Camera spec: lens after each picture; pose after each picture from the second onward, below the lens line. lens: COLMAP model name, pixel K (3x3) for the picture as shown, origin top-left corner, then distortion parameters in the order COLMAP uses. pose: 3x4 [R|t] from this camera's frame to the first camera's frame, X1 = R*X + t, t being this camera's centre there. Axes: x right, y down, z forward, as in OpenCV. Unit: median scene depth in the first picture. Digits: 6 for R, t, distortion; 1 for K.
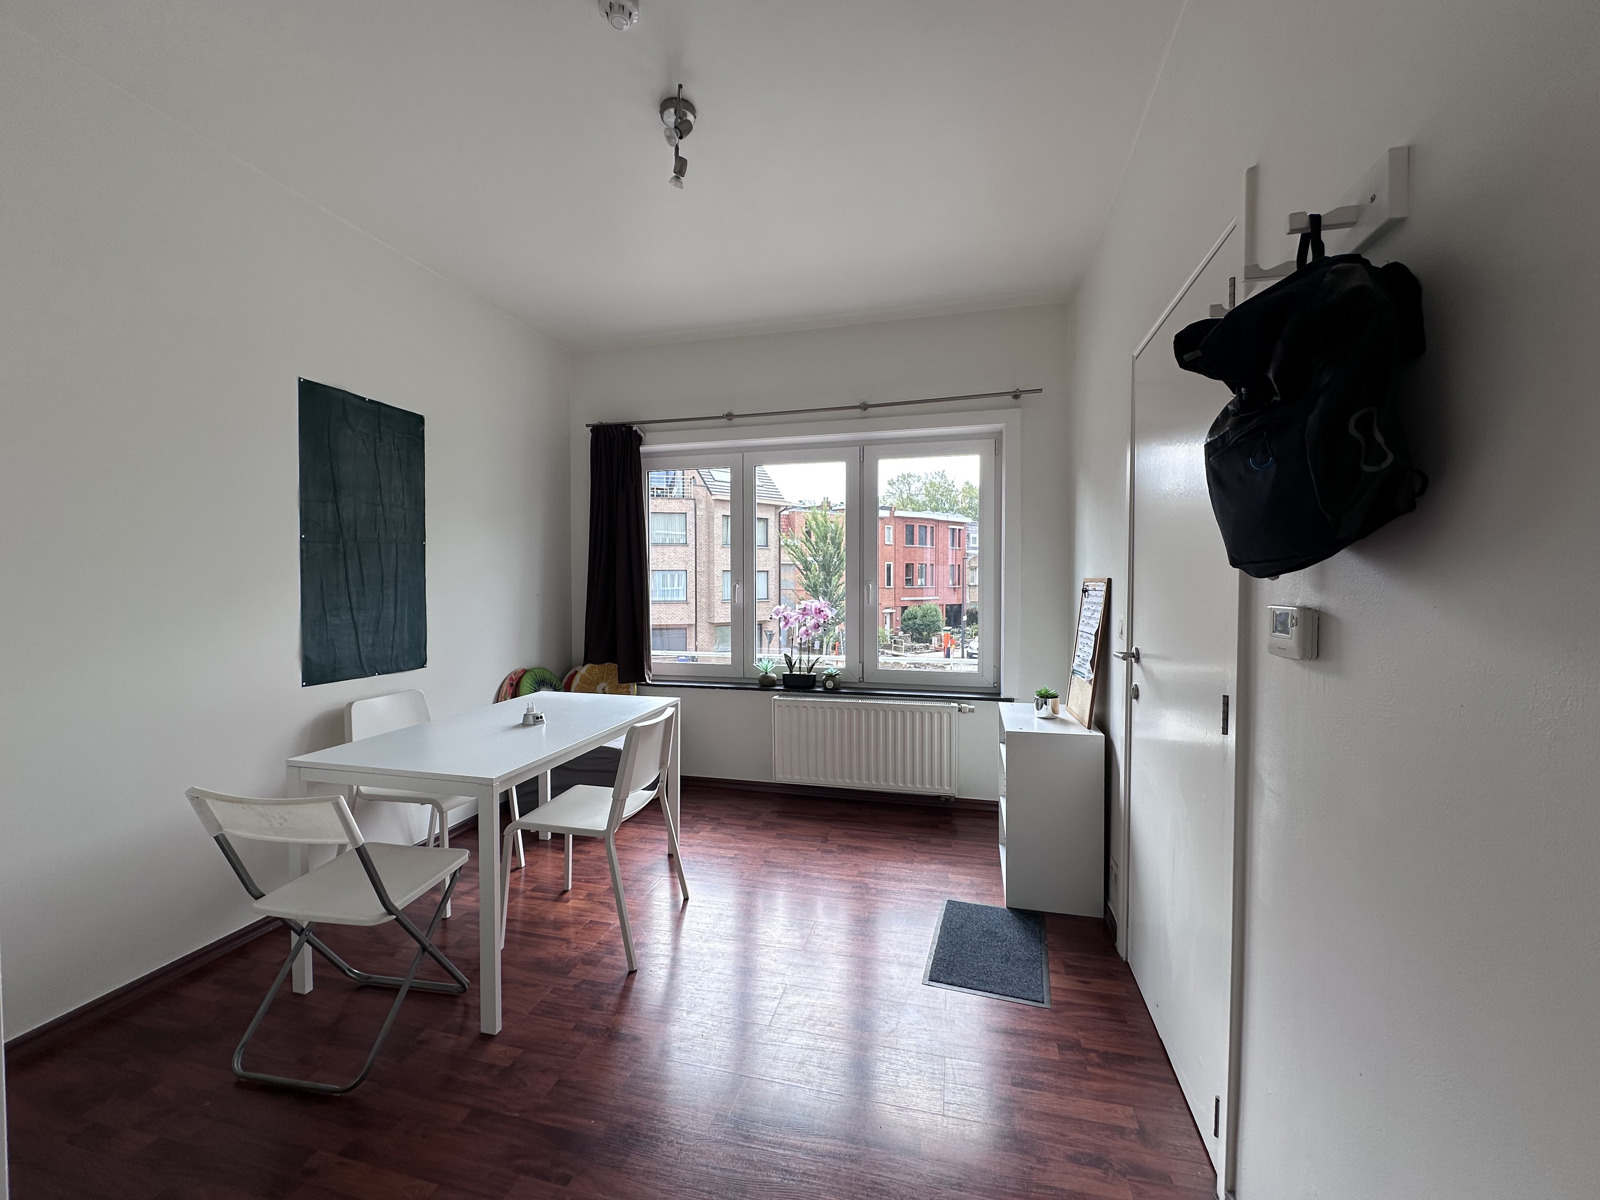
lens RADIAL K [[640.6, 0, 800.0], [0, 640.6, 600.0], [0, 0, 1]] dist [-0.002179, 0.000175]
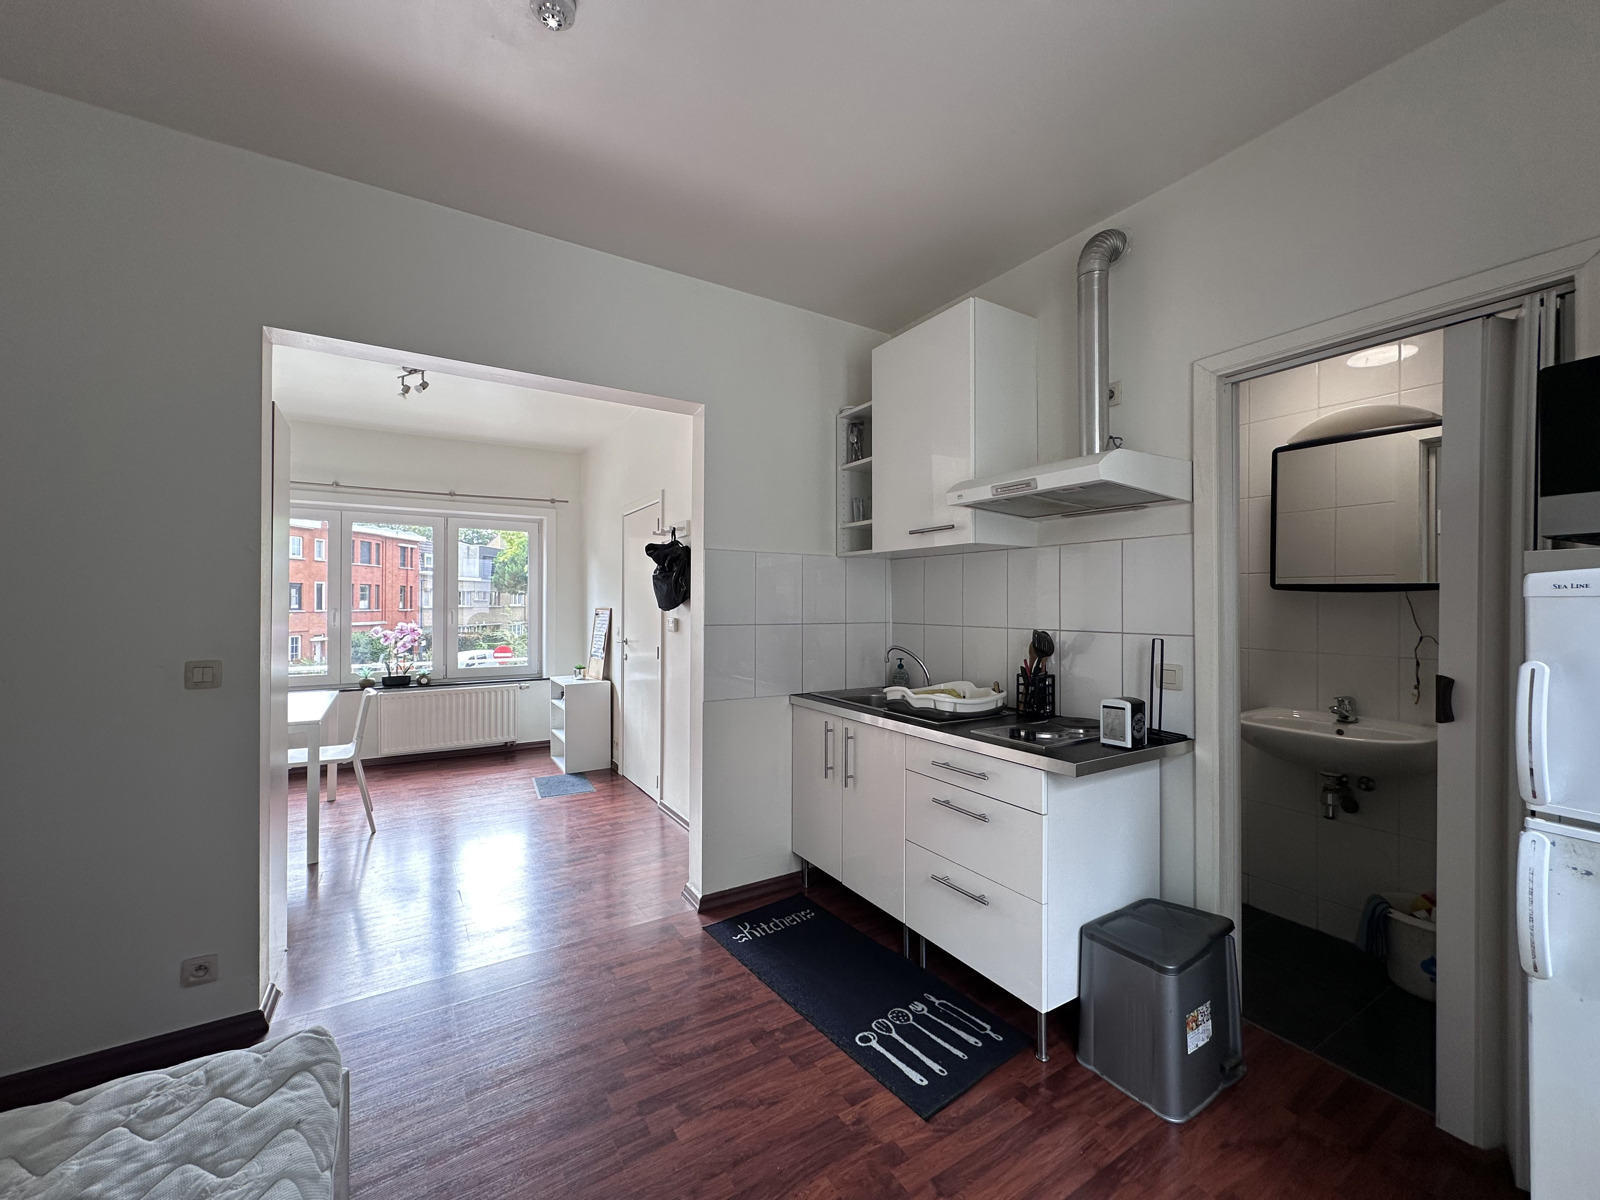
lens RADIAL K [[640.6, 0, 800.0], [0, 640.6, 600.0], [0, 0, 1]] dist [-0.002179, 0.000175]
pose [[0.693201, 0.007269, 0.720707, -0.624048], [0.018367, 0.999446, -0.027747, 0.008592], [-0.720510, 0.032471, 0.692684, -0.940597]]
